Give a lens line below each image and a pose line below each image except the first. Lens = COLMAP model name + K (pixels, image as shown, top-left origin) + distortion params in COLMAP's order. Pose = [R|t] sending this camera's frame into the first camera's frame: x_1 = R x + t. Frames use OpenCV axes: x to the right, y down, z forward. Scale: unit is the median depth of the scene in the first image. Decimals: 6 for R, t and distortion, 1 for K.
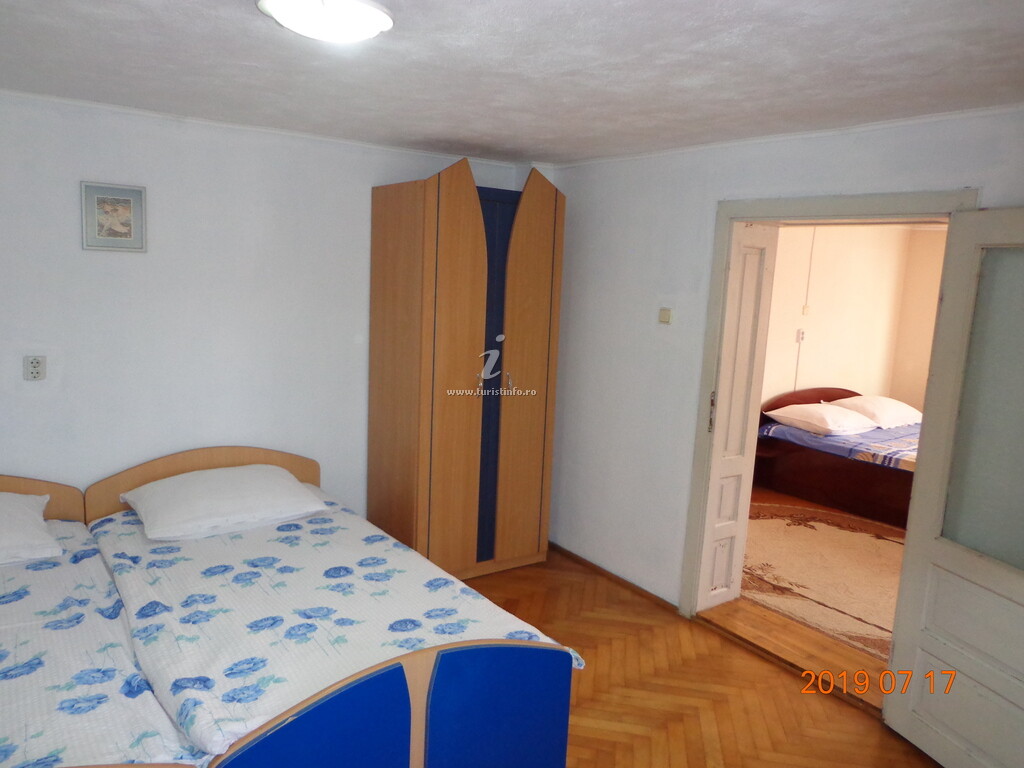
lens RADIAL K [[749.8, 0, 512.3], [0, 749.8, 384.5], [0, 0, 1]] dist [-0.020010, 0.015348]
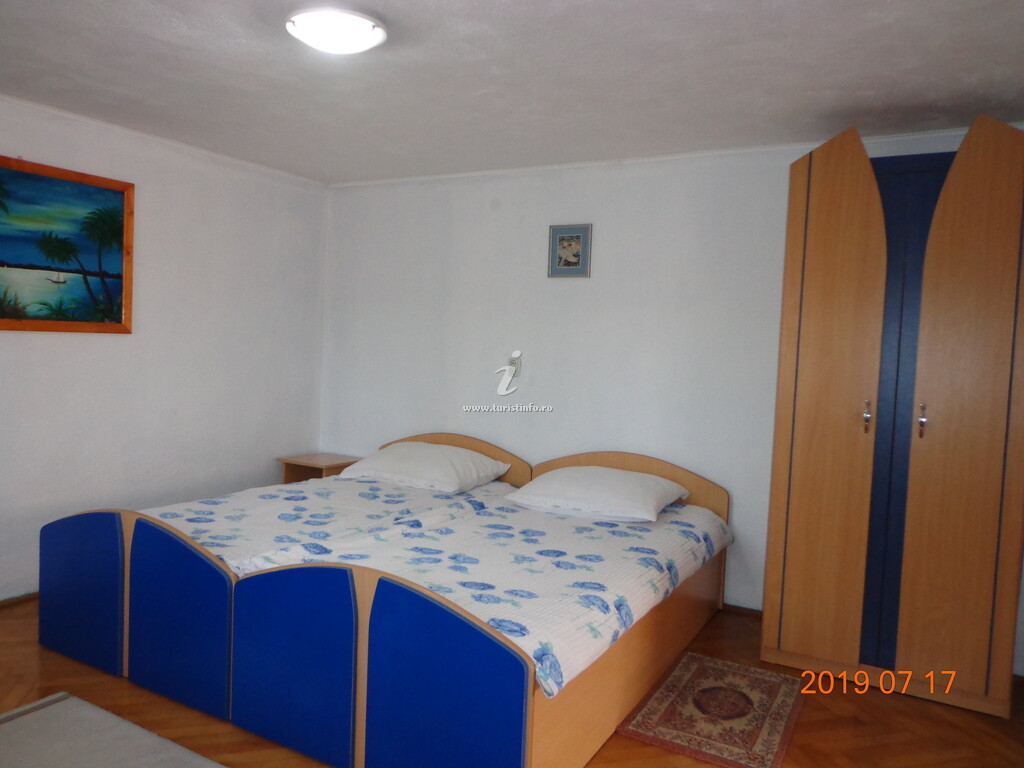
lens RADIAL K [[749.8, 0, 507.7], [0, 749.8, 385.2], [0, 0, 1]] dist [-0.020010, 0.015348]
pose [[0.419416, 0.024353, -0.907467, 0.625353], [-0.155842, 0.986731, -0.045547, 0.078285], [0.894317, 0.160524, 0.417646, 0.464559]]
